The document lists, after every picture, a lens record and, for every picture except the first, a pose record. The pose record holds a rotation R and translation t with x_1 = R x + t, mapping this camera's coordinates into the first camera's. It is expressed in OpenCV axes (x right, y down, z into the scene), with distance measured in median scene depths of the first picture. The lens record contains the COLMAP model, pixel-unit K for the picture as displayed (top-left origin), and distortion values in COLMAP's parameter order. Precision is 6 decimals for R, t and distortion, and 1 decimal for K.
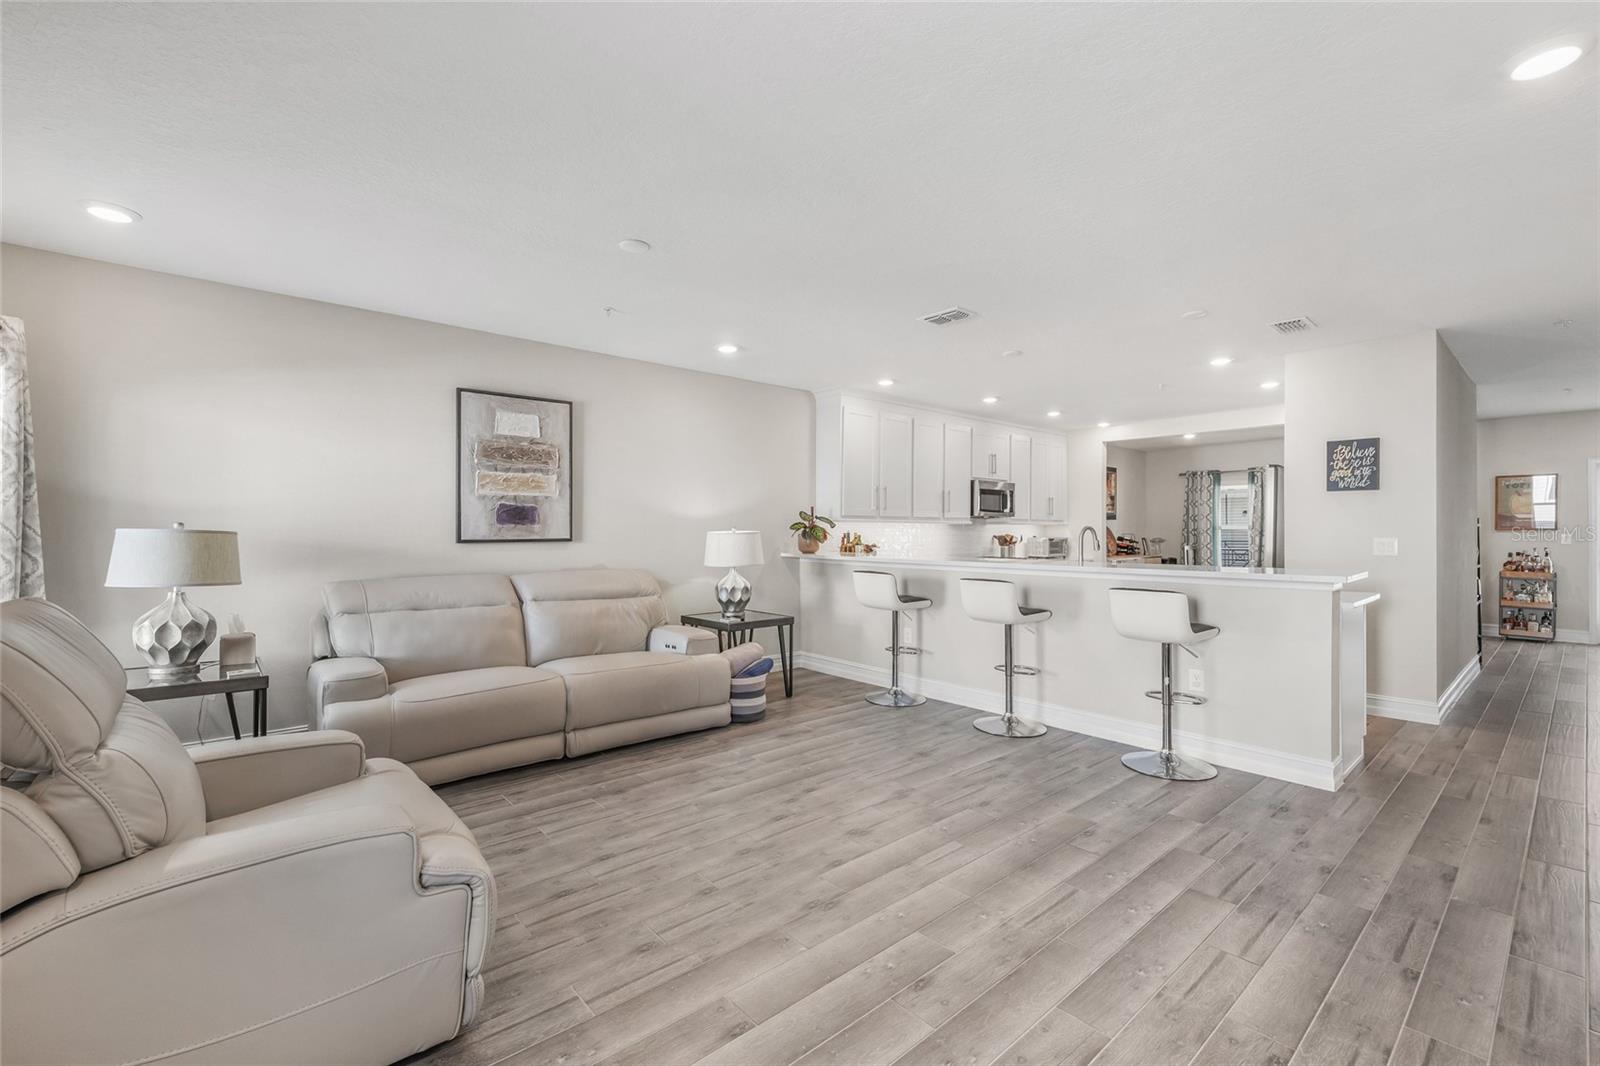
lens RADIAL K [[669.5, 0, 793.3], [0, 669.5, 528.2], [0, 0, 1]] dist [0.001805, 0.000305]
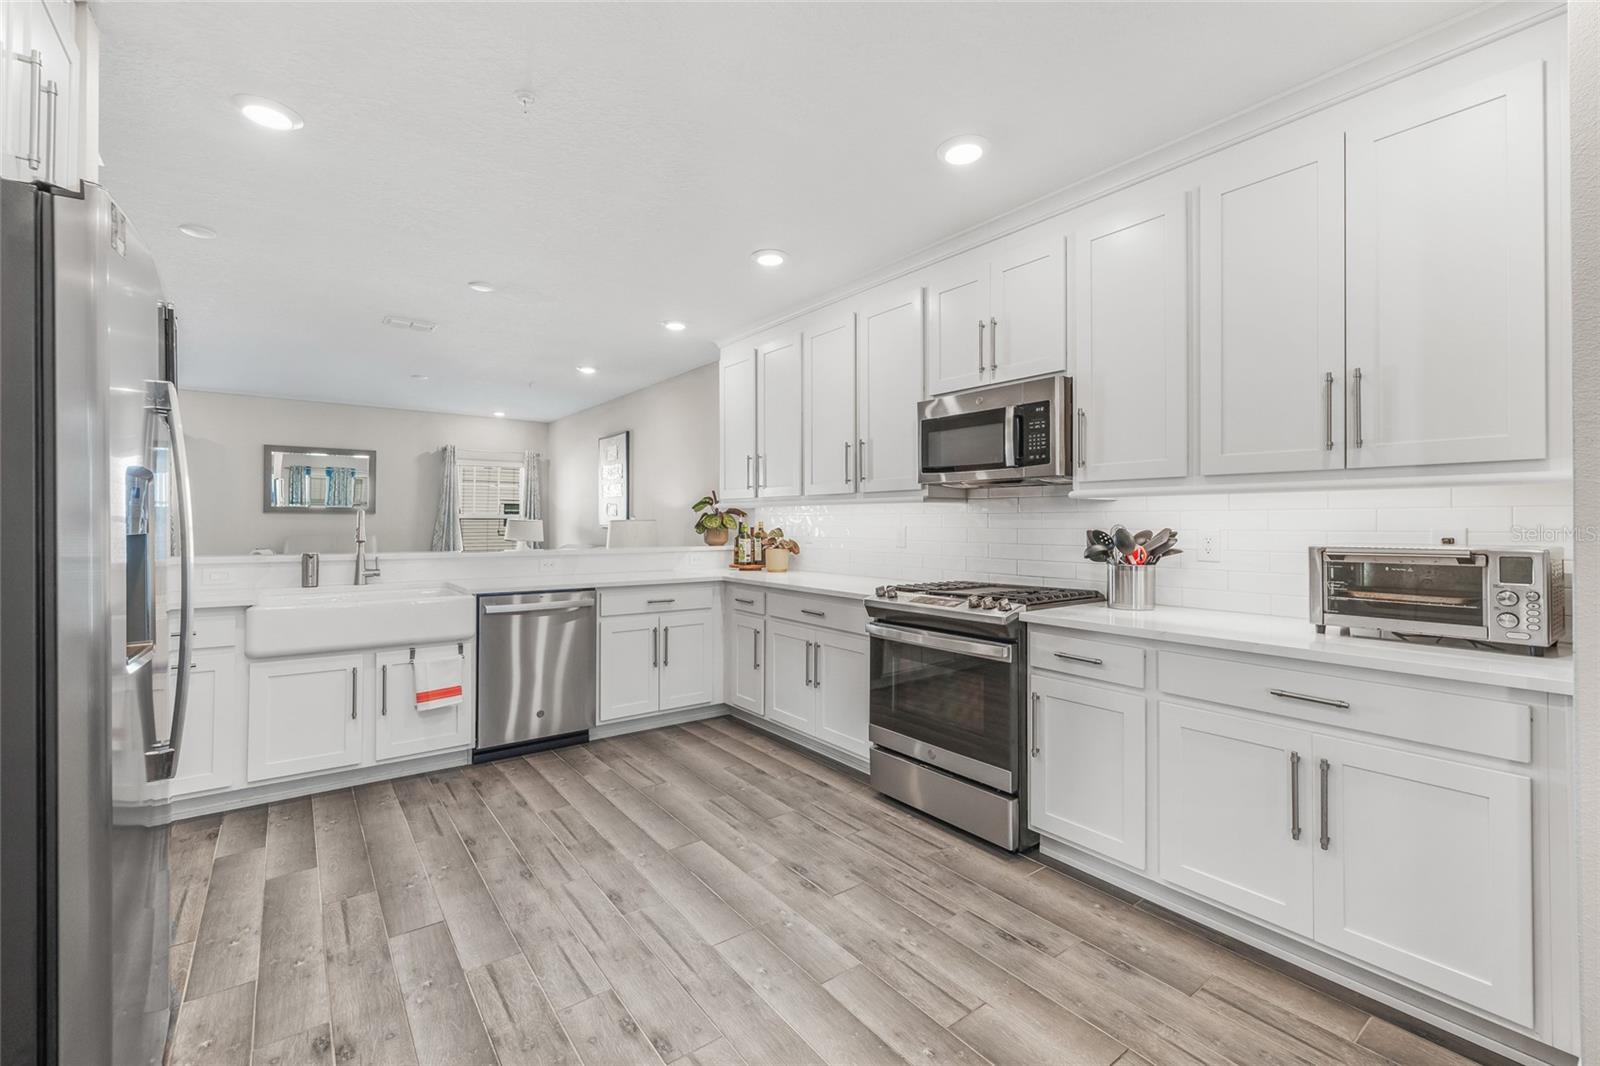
lens RADIAL K [[669.5, 0, 793.3], [0, 669.5, 528.2], [0, 0, 1]] dist [0.001805, 0.000305]
pose [[-0.057256, 0.038911, -0.997601, 0.747961], [0.035302, 0.998694, 0.036928, -0.009181], [0.997735, -0.033103, -0.058555, 0.976680]]
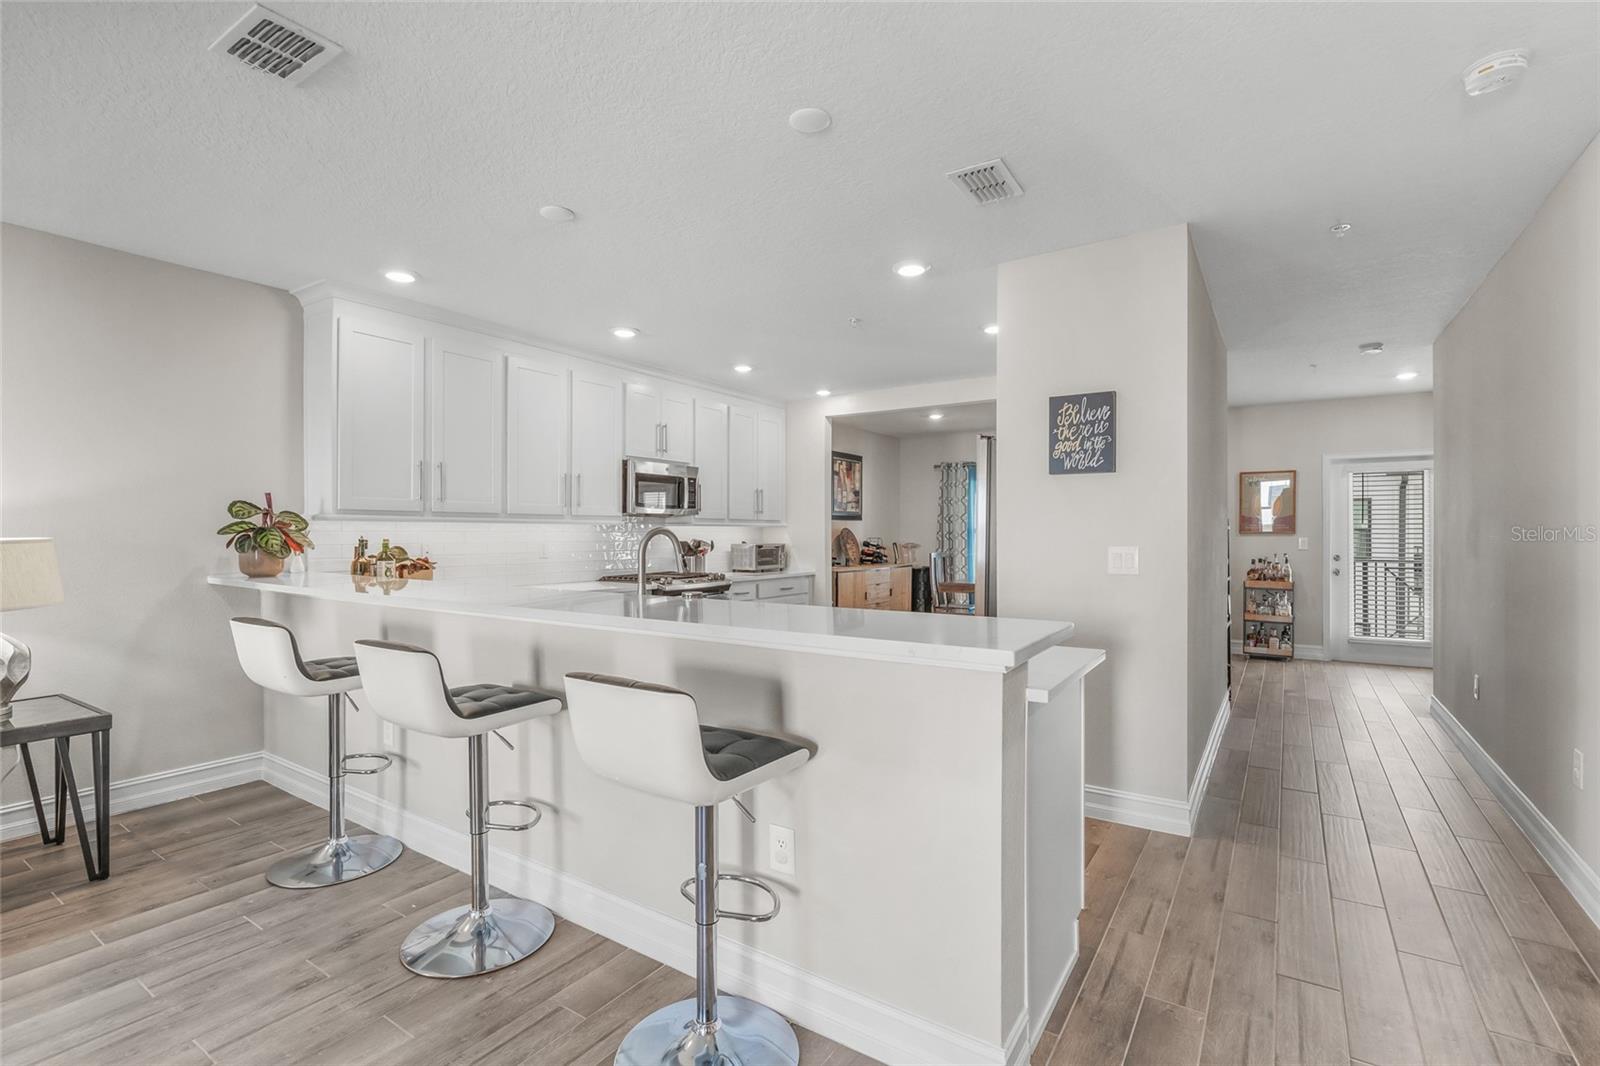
lens RADIAL K [[725.5, 0, 800.0], [0, 725.5, 533.0], [0, 0, 1]] dist [-0.001409, 0.000435]
pose [[0.961487, -0.000734, 0.274851, 0.246970], [-0.000159, 0.999995, 0.003228, -0.000717], [-0.274852, -0.003147, 0.961481, 0.261065]]
